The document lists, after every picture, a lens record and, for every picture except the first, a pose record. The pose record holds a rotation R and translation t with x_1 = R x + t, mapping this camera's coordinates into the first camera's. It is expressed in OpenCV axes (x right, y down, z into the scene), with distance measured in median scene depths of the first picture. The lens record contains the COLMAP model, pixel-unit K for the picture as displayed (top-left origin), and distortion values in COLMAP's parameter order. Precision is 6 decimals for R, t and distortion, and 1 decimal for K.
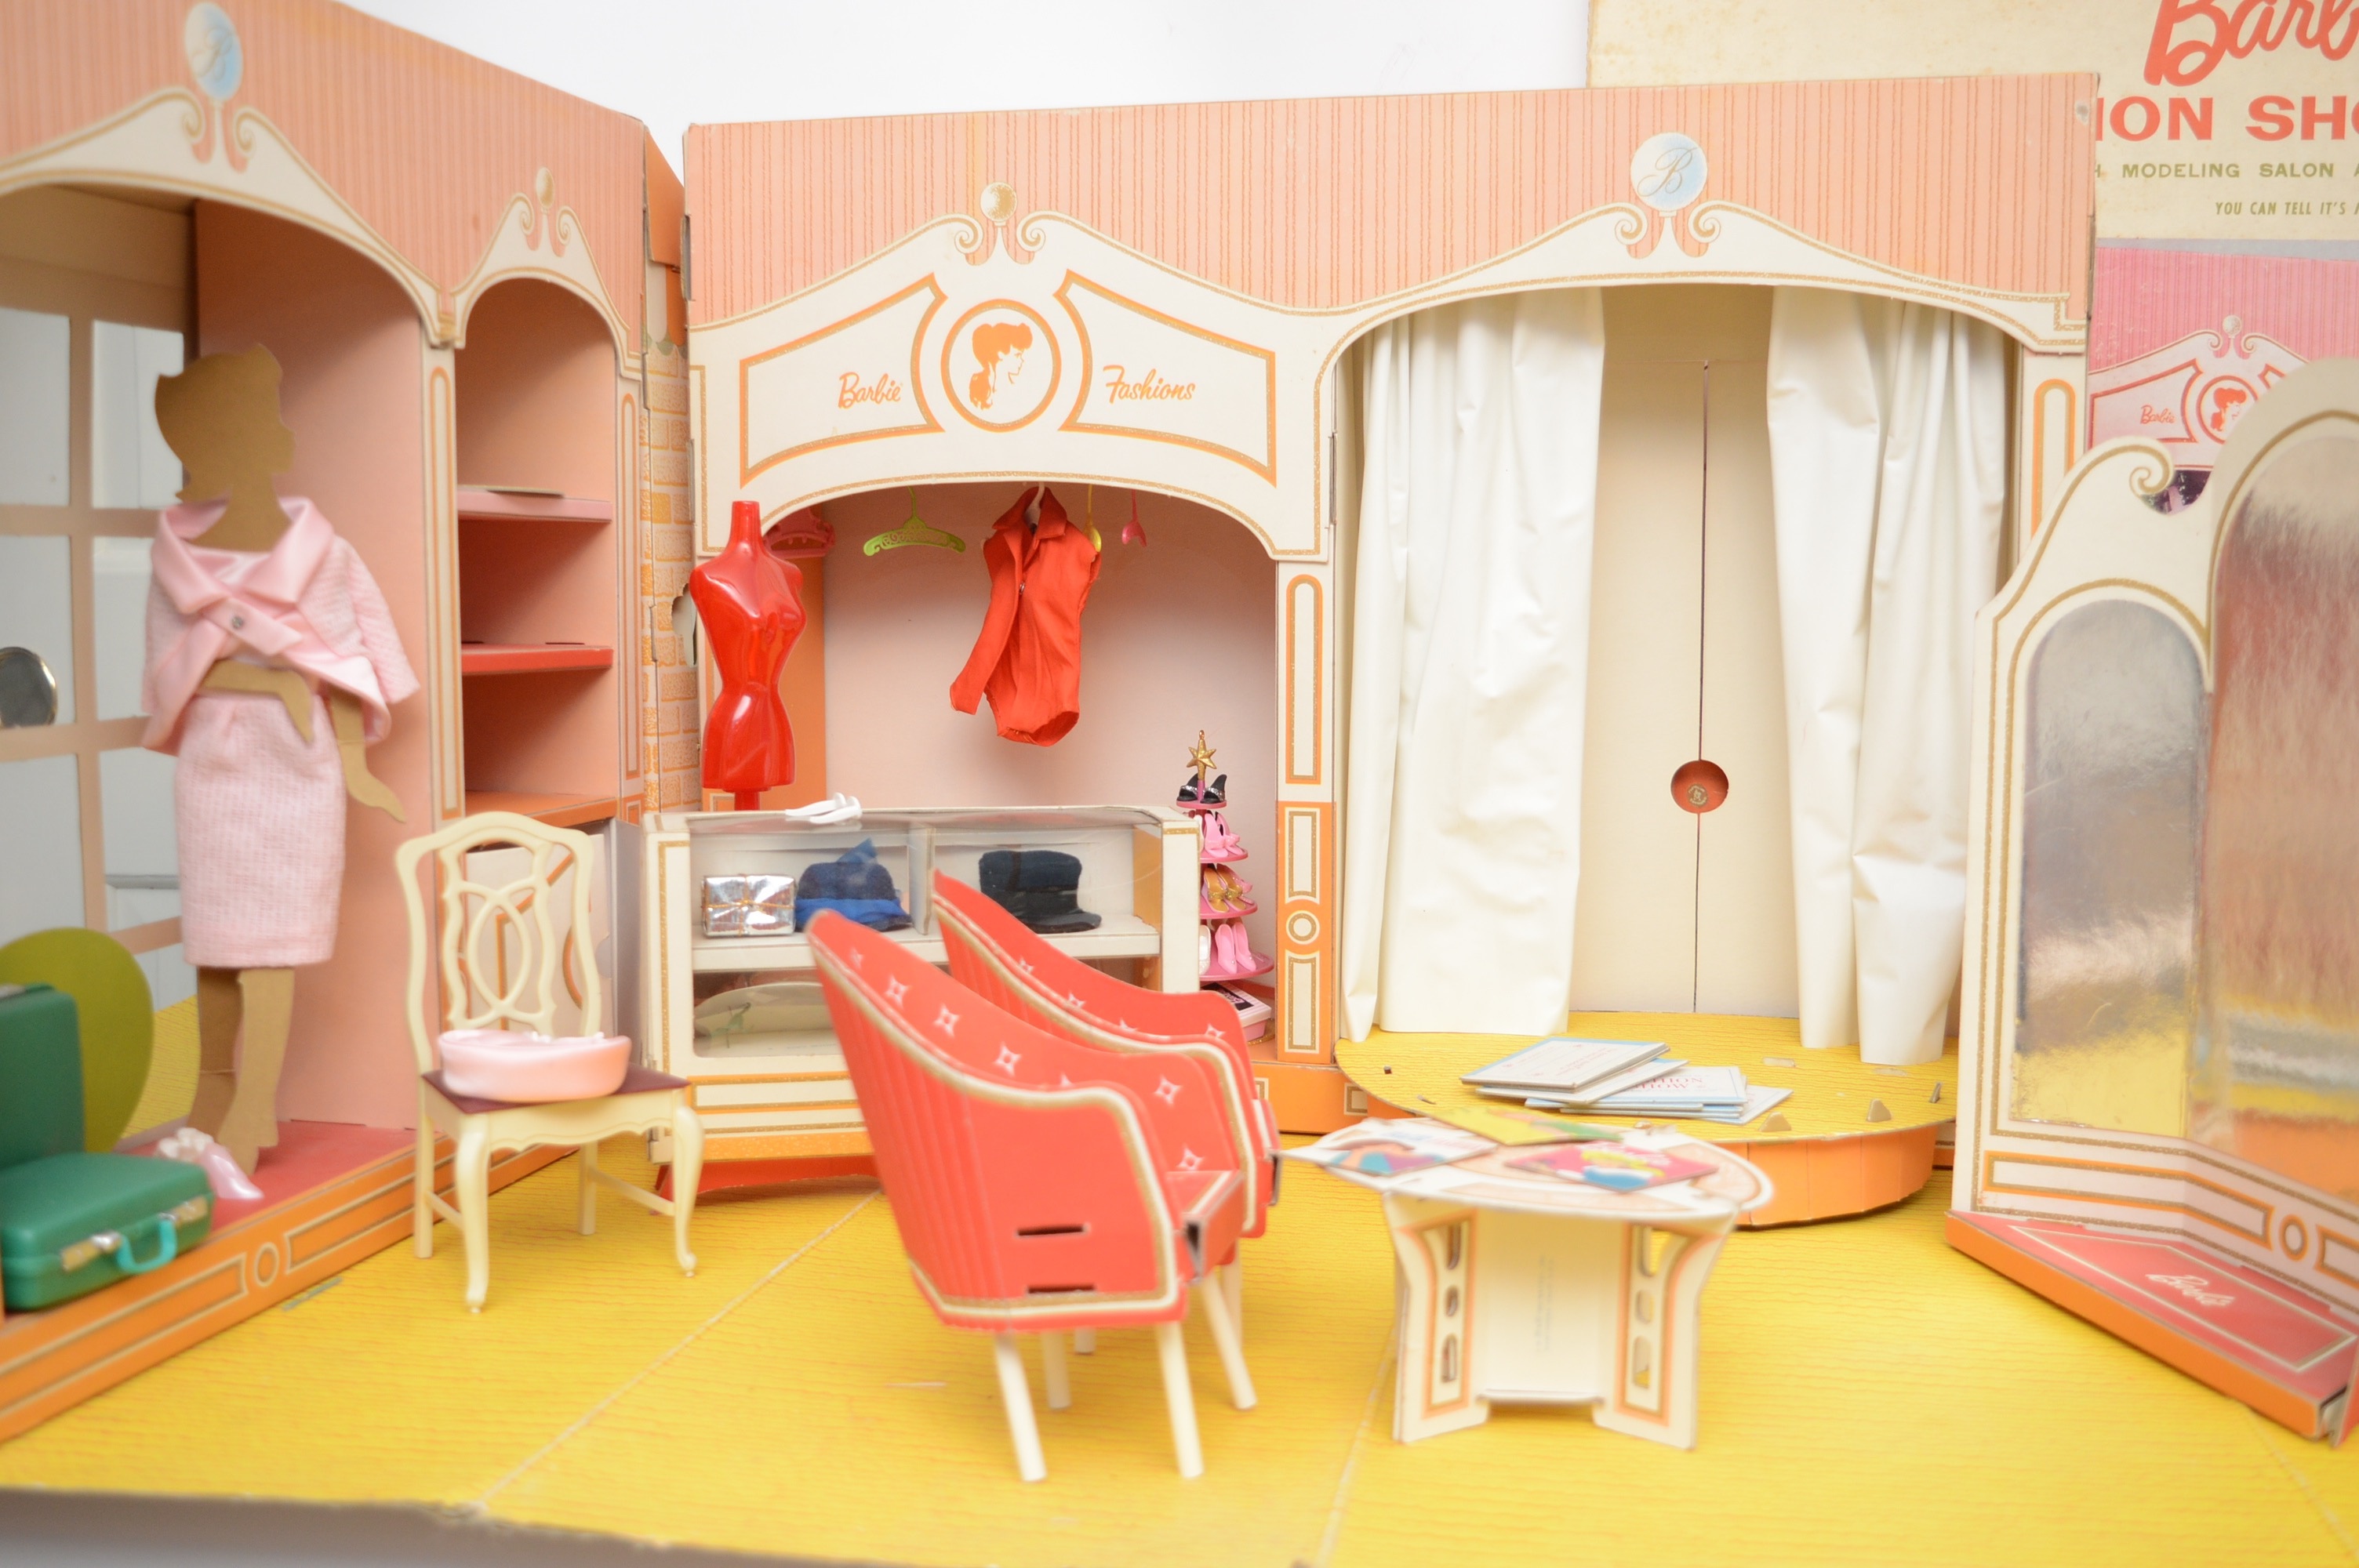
lens RADIAL K [[2482.2, 0, 1178.0], [0, 2482.2, 777.8], [0, 0, 1]] dist [-0.066433, 0.000000]
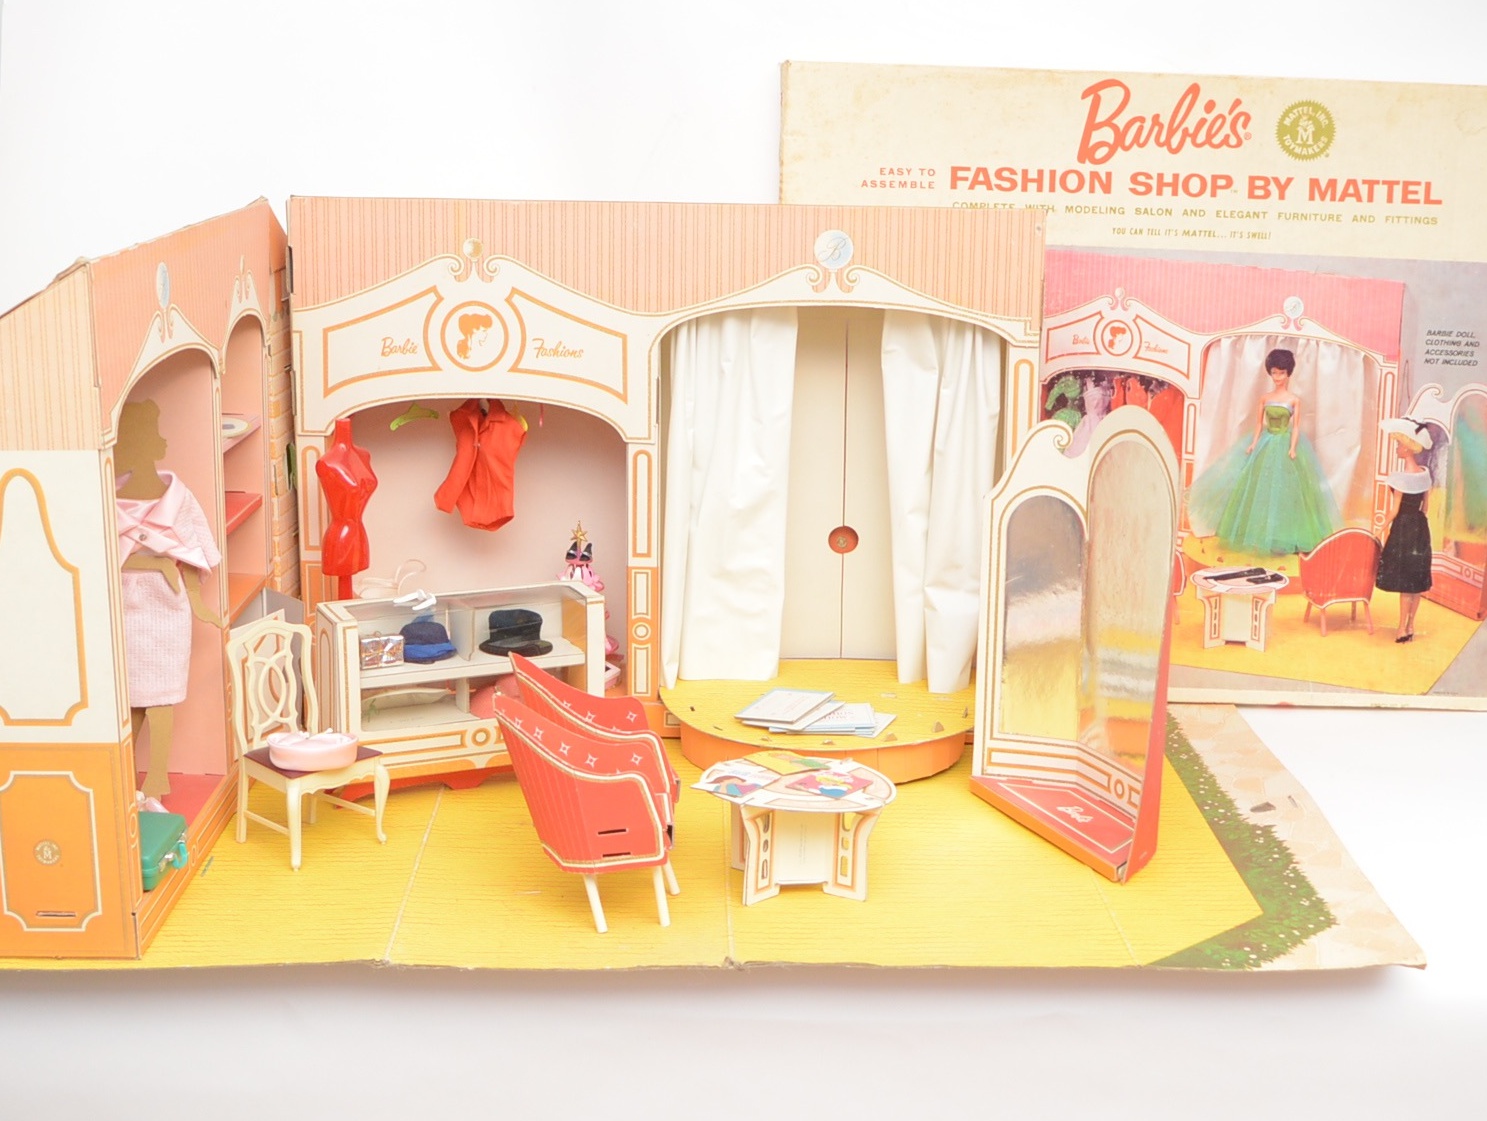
lens RADIAL K [[2415.1, 0, 764.9], [0, 2415.1, 485.8], [0, 0, 1]] dist [-0.091725, 0.000000]
pose [[0.977914, -0.031784, 0.206578, -0.242827], [0.007952, 0.993312, 0.115184, -0.270573], [-0.208857, -0.110997, 0.971627, -0.822543]]
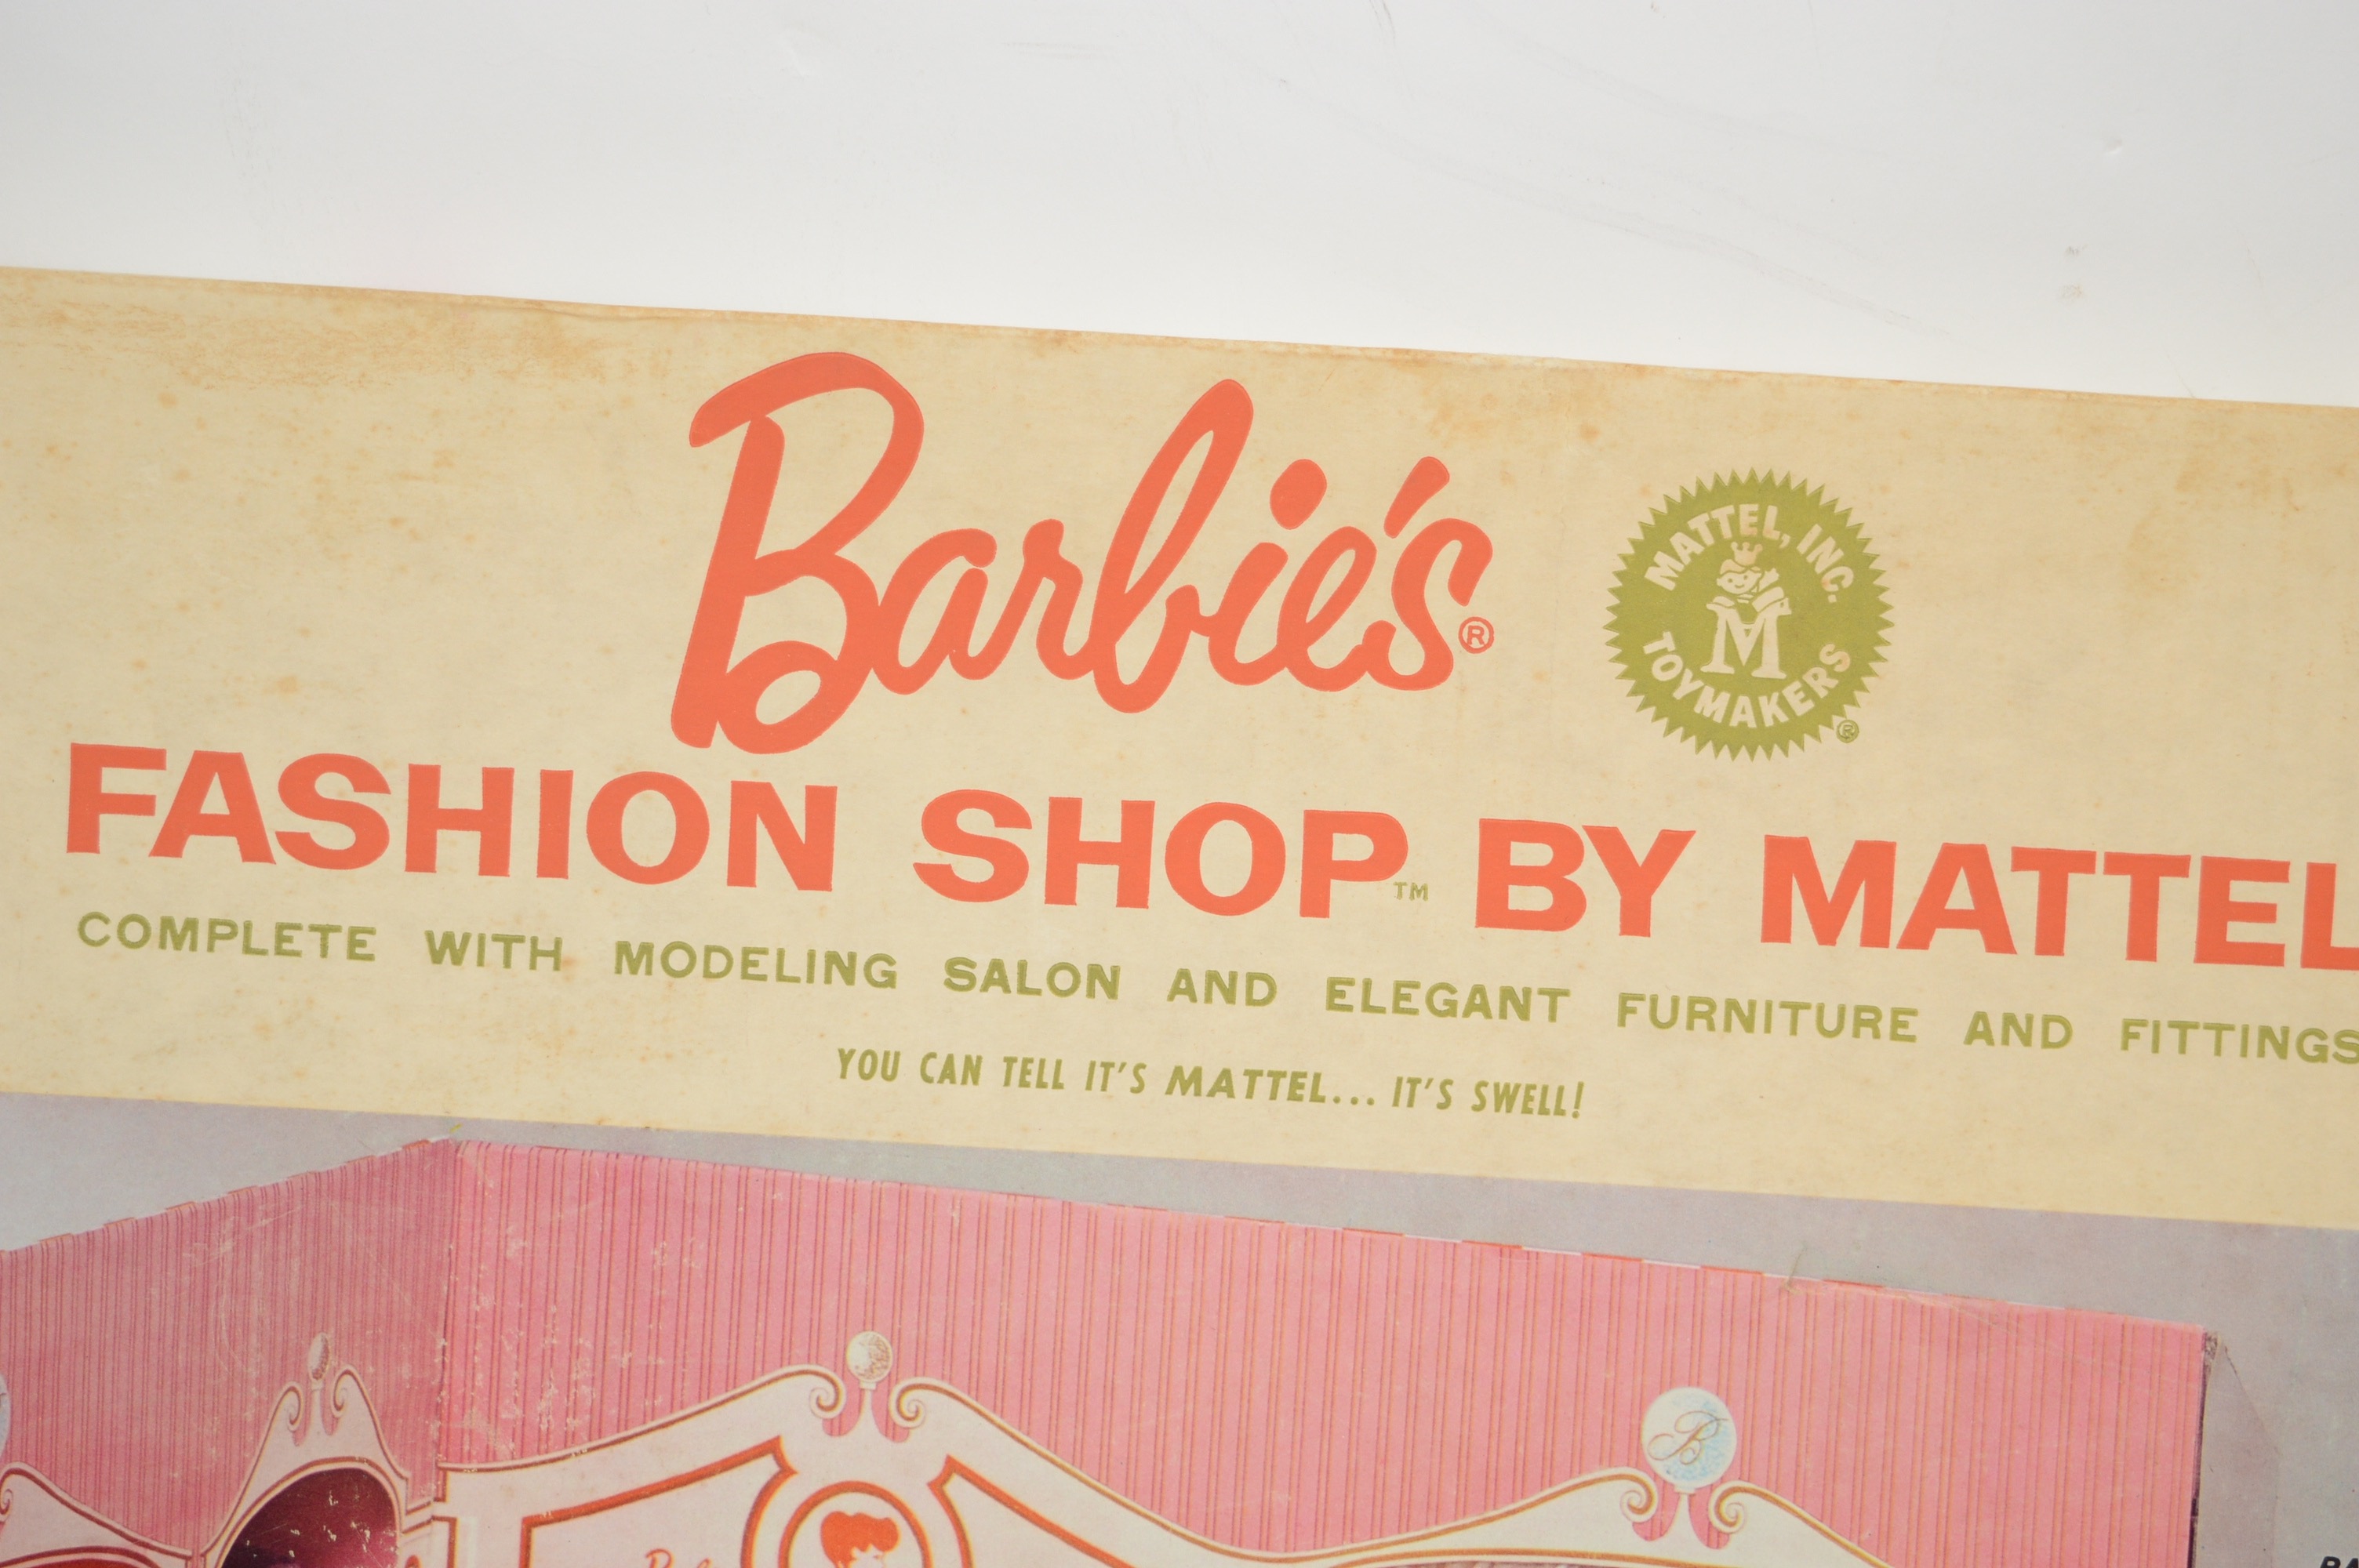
lens RADIAL K [[3782.1, 0, 1174.9], [0, 3782.1, 788.1], [0, 0, 1]] dist [-0.000234, 0.000000]
pose [[0.969427, 0.018198, 0.244703, 0.347262], [-0.017361, 0.999834, -0.005576, -0.294023], [-0.244764, 0.001158, 0.969582, 0.410165]]
